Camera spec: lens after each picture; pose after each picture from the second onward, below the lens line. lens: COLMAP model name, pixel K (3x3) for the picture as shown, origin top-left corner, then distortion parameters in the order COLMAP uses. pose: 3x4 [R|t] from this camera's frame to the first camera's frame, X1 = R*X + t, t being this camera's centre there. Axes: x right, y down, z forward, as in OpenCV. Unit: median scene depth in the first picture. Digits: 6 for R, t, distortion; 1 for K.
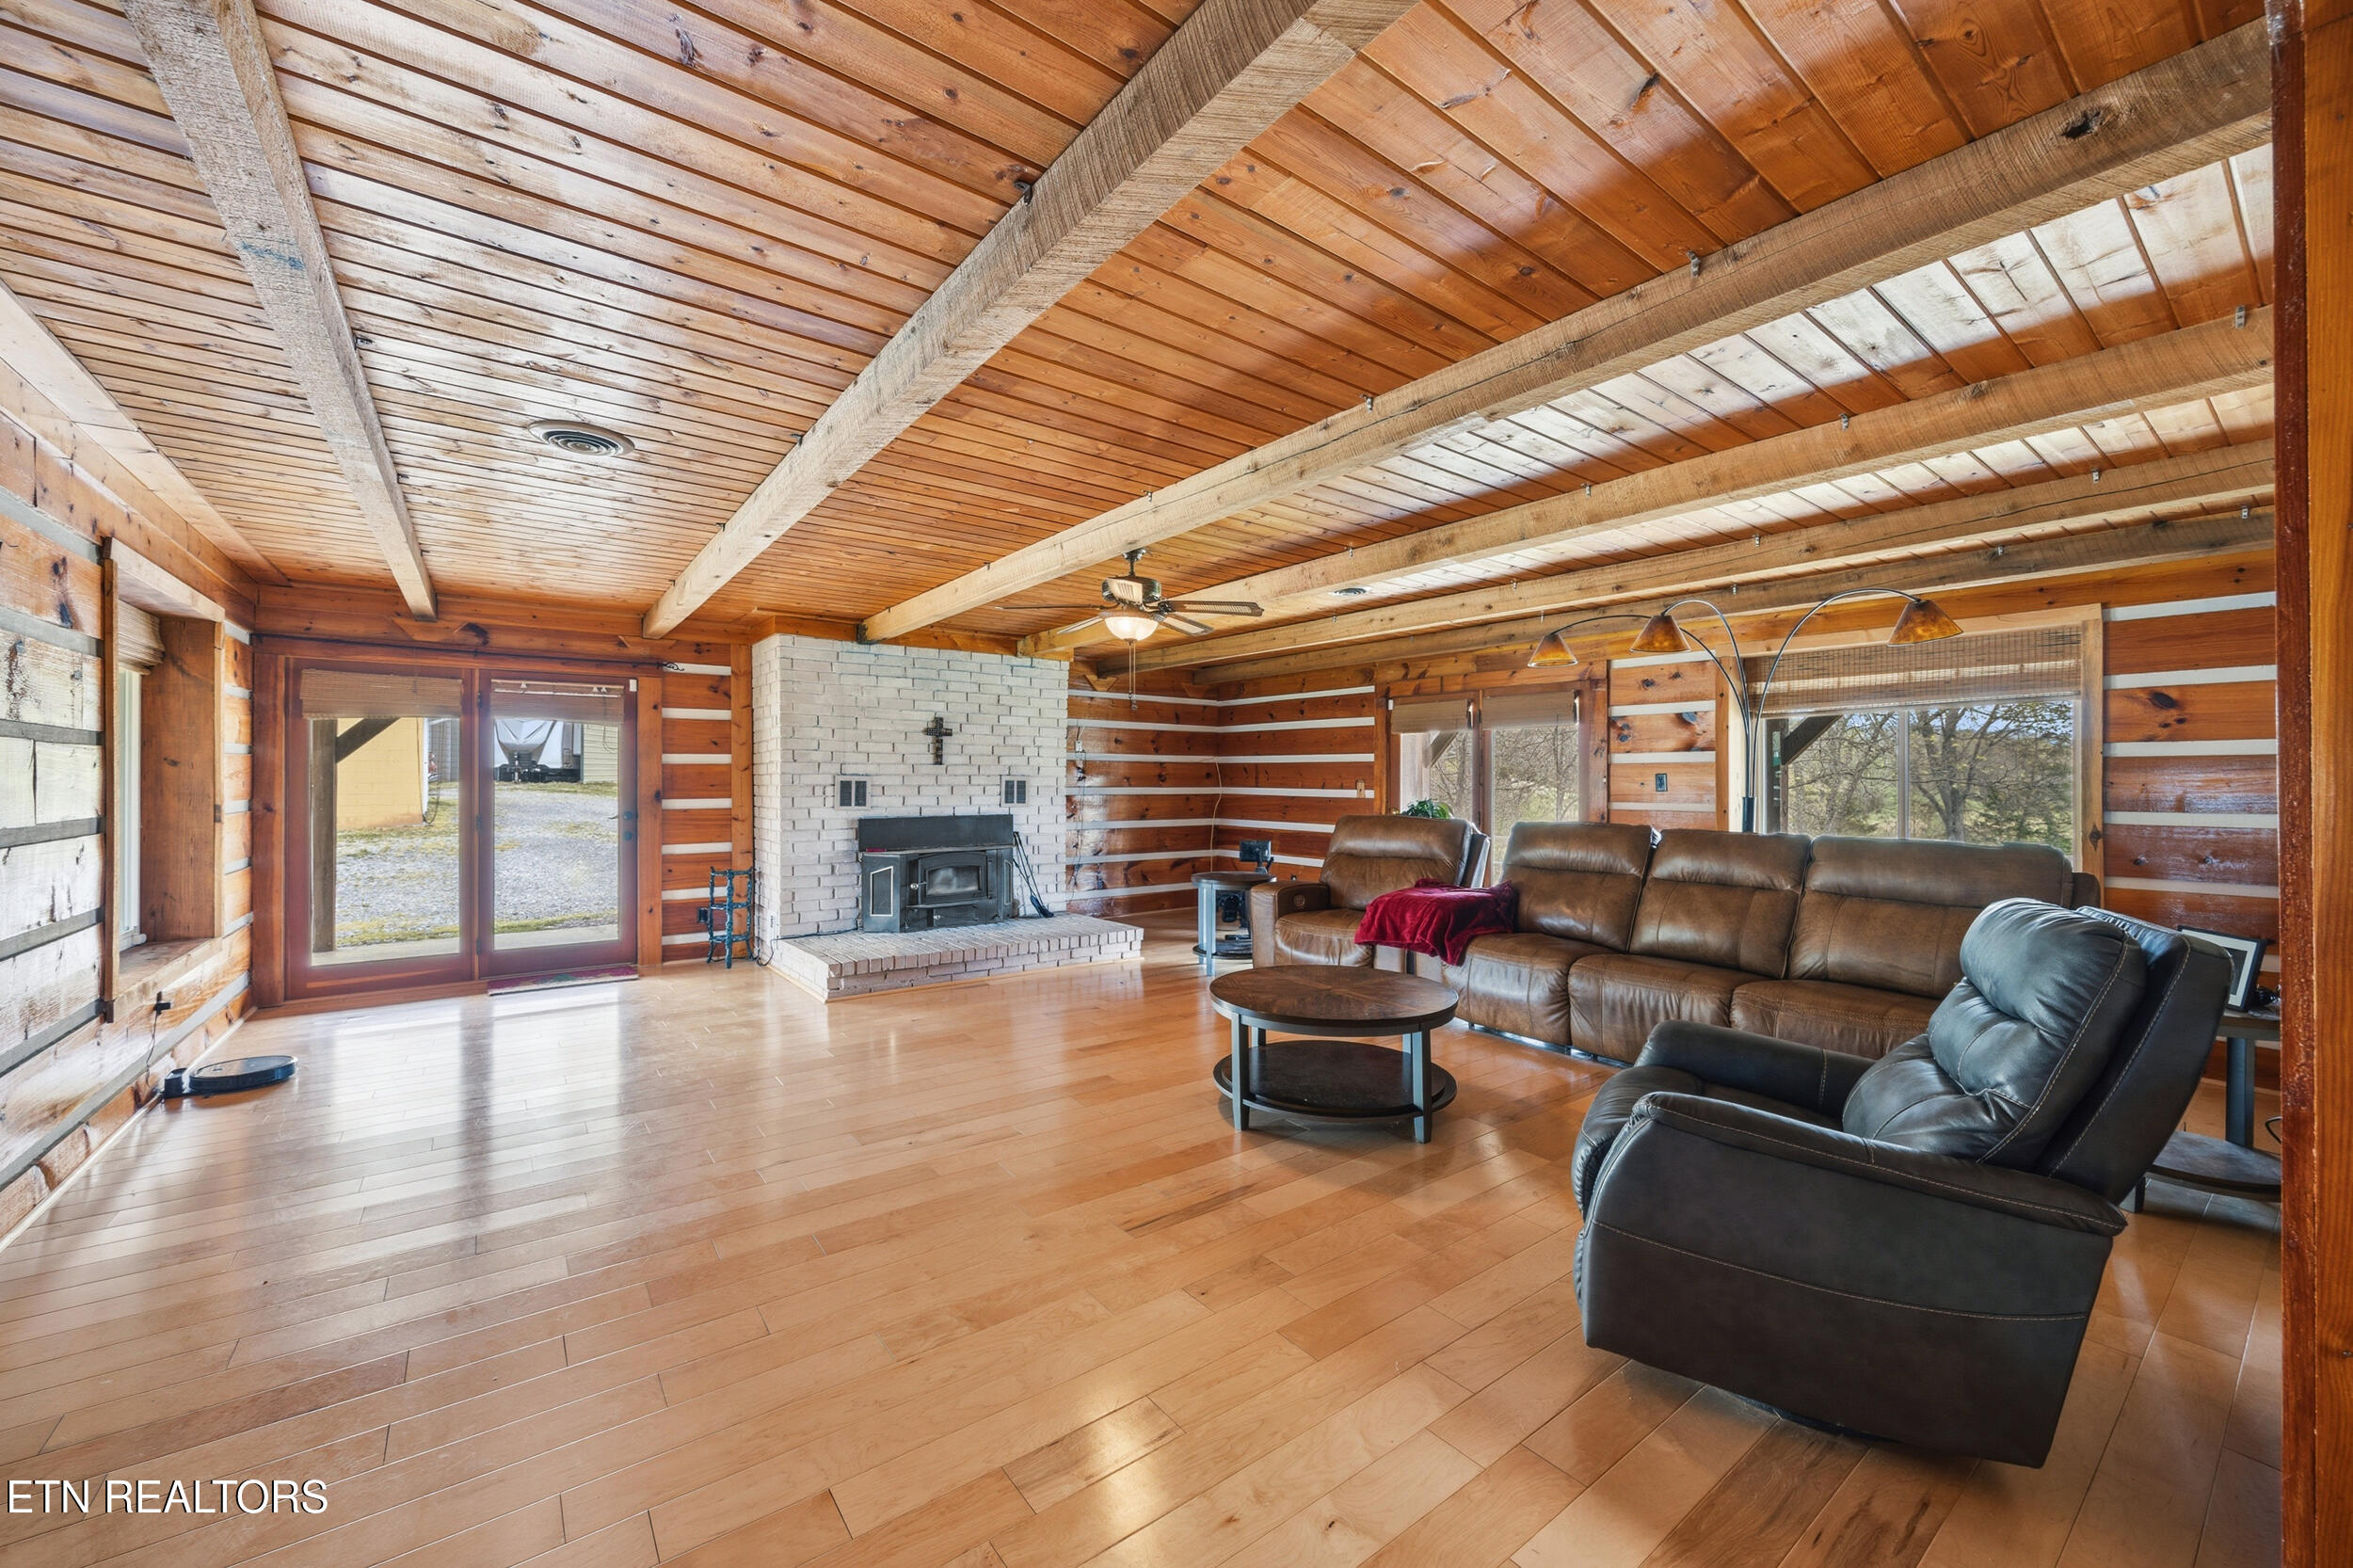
lens RADIAL K [[902.6, 0, 1176.2], [0, 902.6, 785.5], [0, 0, 1]] dist [-0.005136, 0.000650]
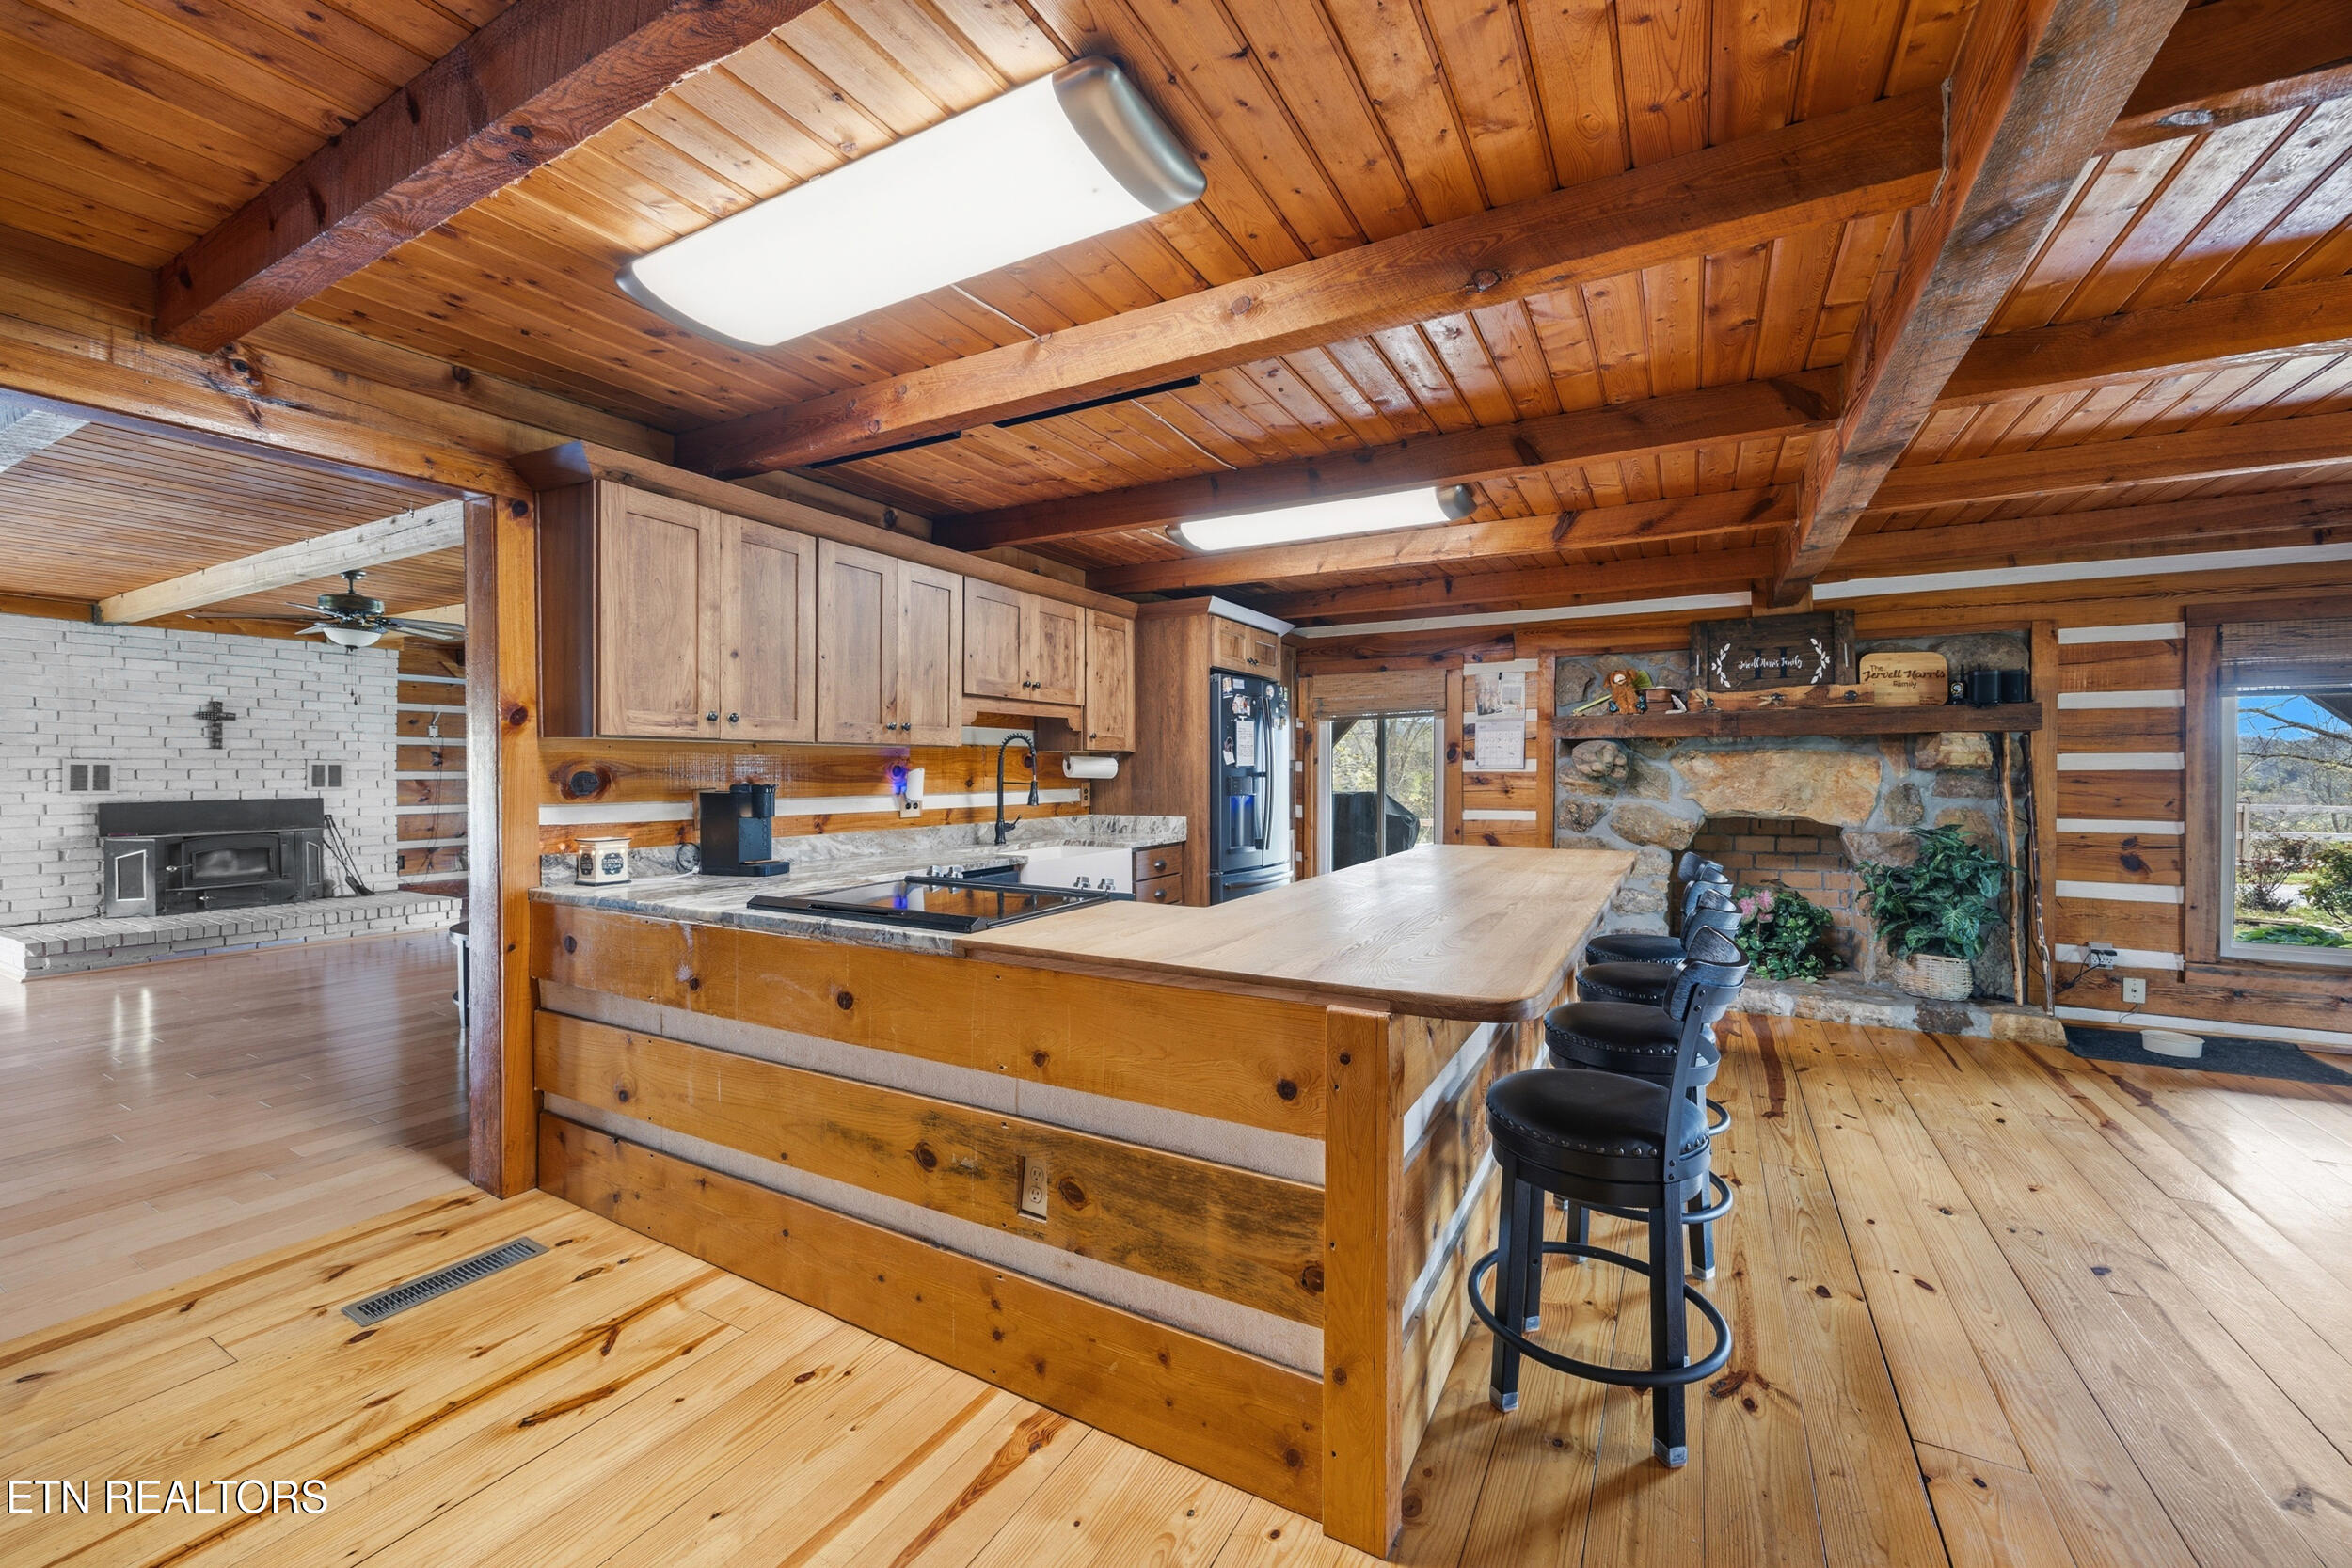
lens RADIAL K [[902.2, 0, 1155.7], [0, 902.2, 784.5], [0, 0, 1]] dist [-0.005136, 0.000650]
pose [[0.912562, -0.007700, 0.408867, 0.474437], [0.001699, 0.999885, 0.015039, 0.006016], [-0.408936, -0.013030, 0.912470, -0.572816]]
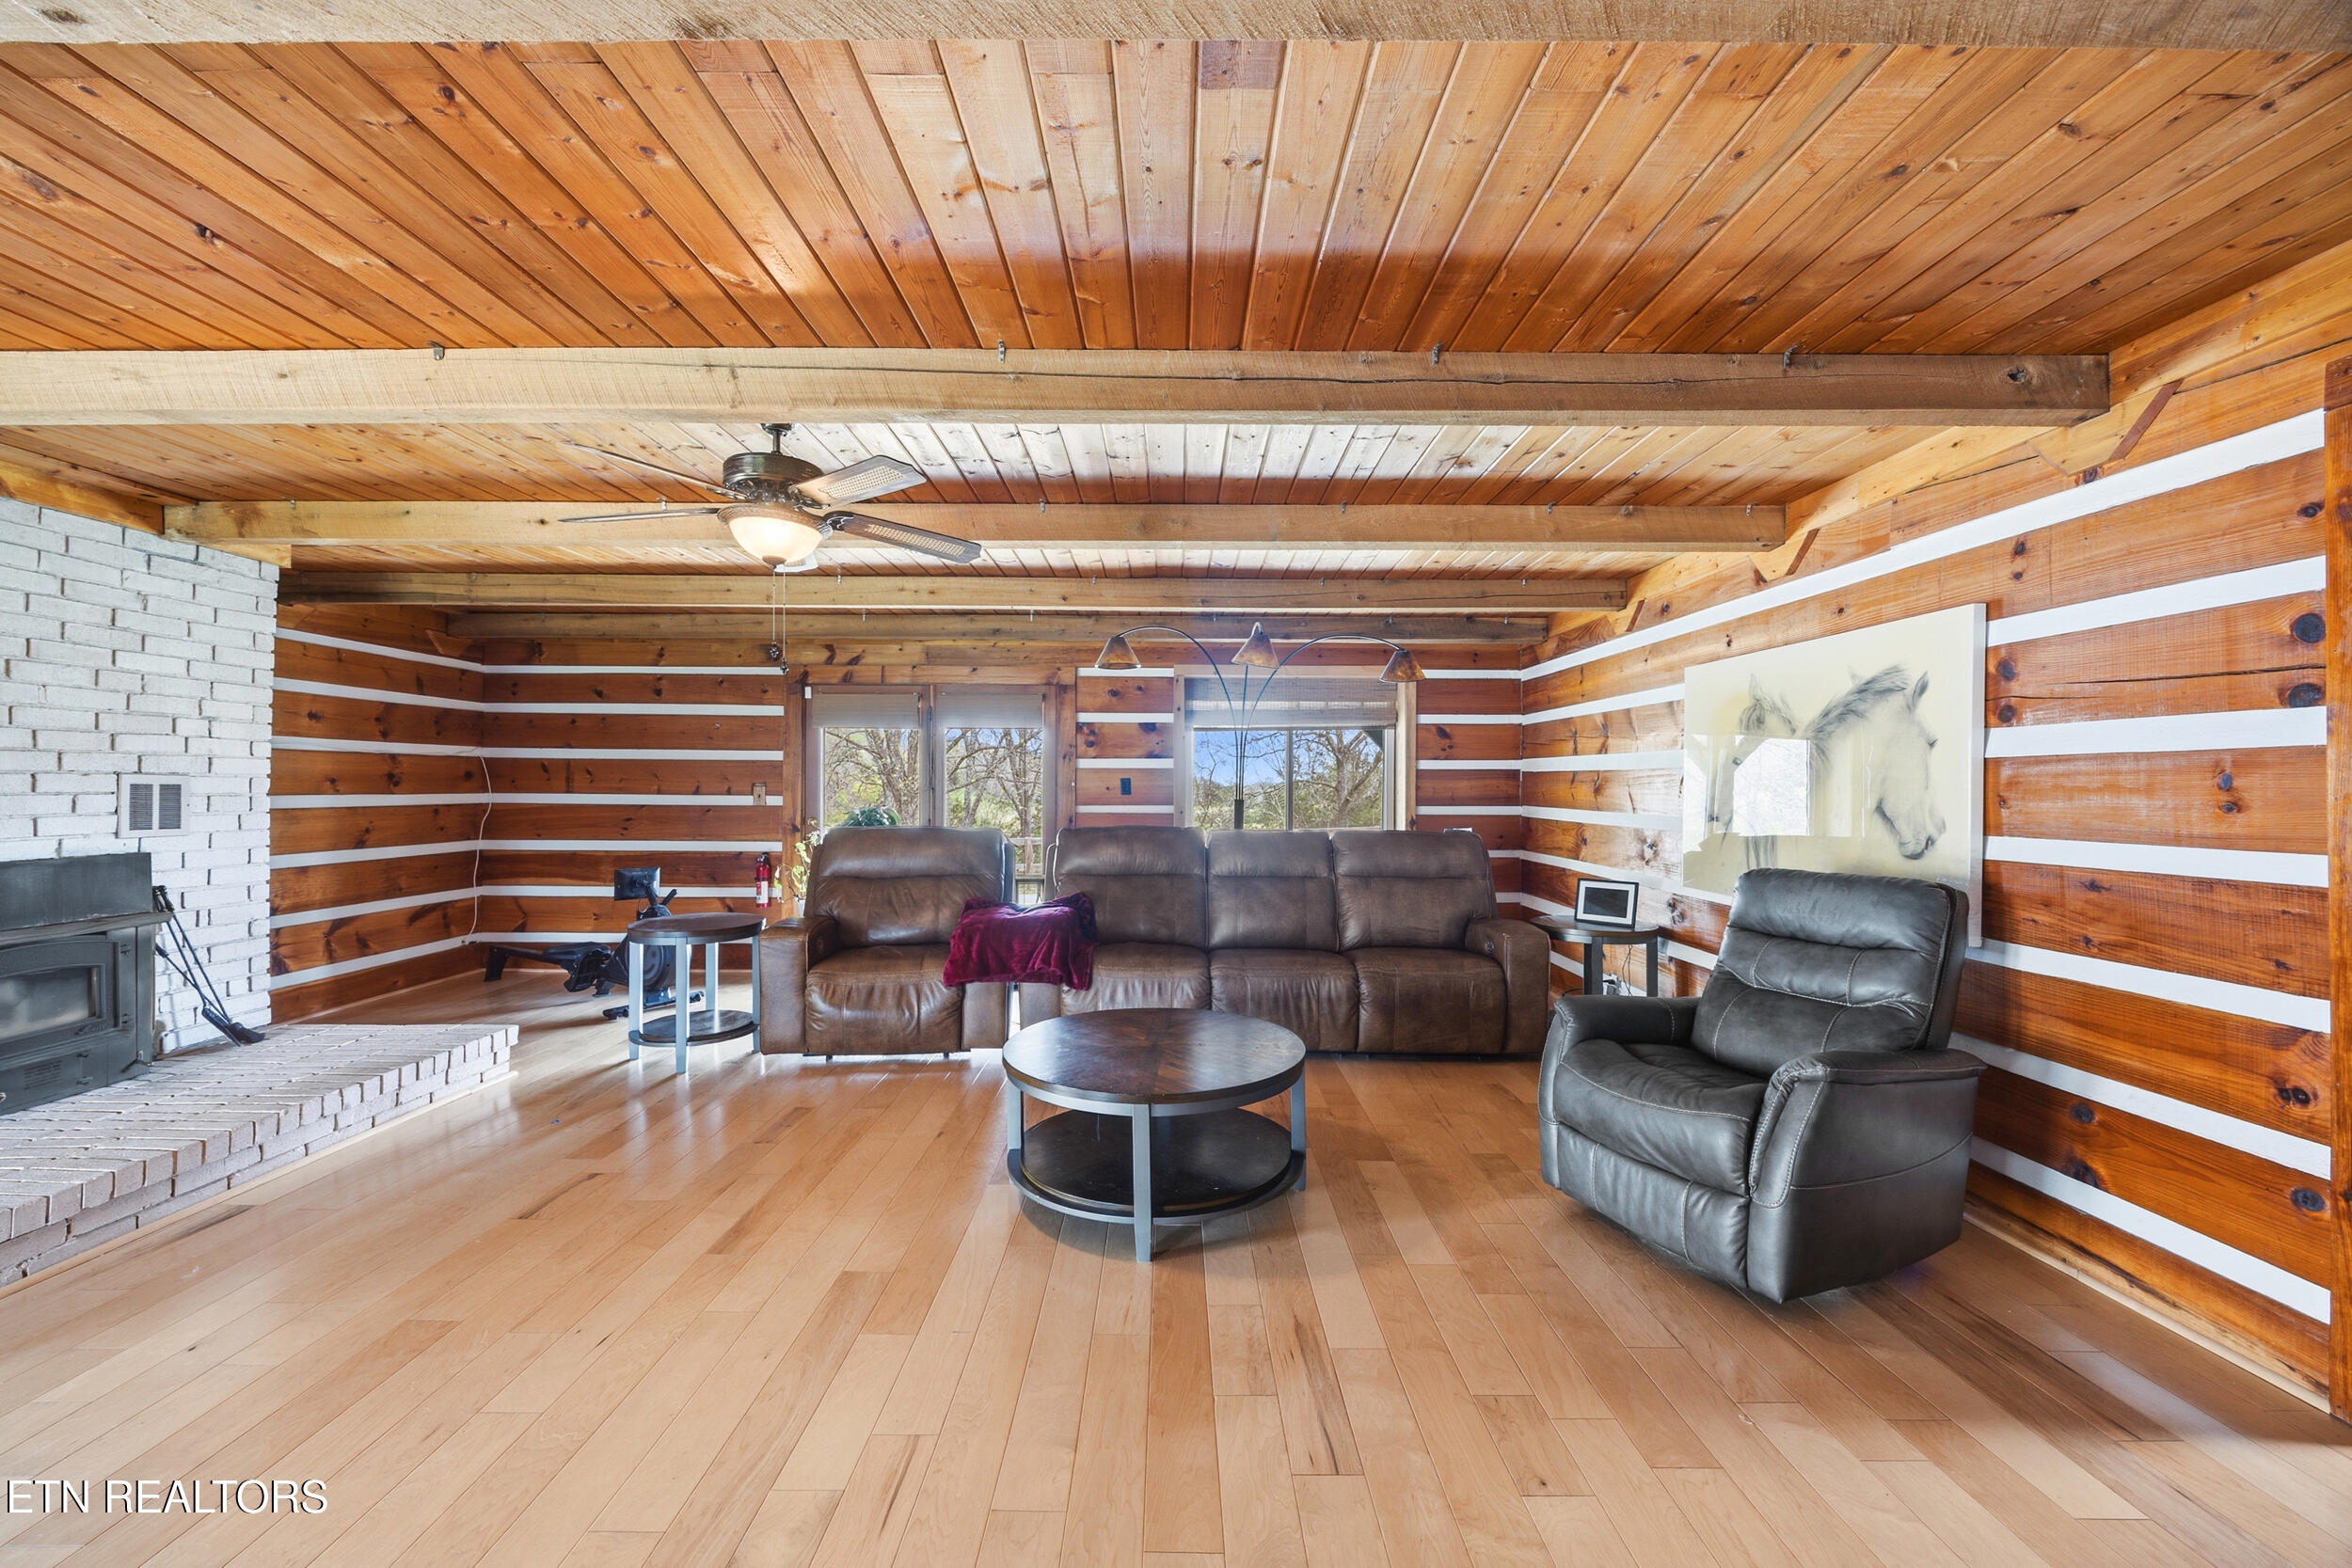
lens RADIAL K [[902.2, 0, 1173.9], [0, 902.2, 785.3], [0, 0, 1]] dist [-0.005136, 0.000650]
pose [[0.604696, -0.000211, 0.796457, -0.417896], [0.001921, 0.999997, -0.001193, -0.005205], [-0.796454, 0.002251, 0.604695, 0.447586]]
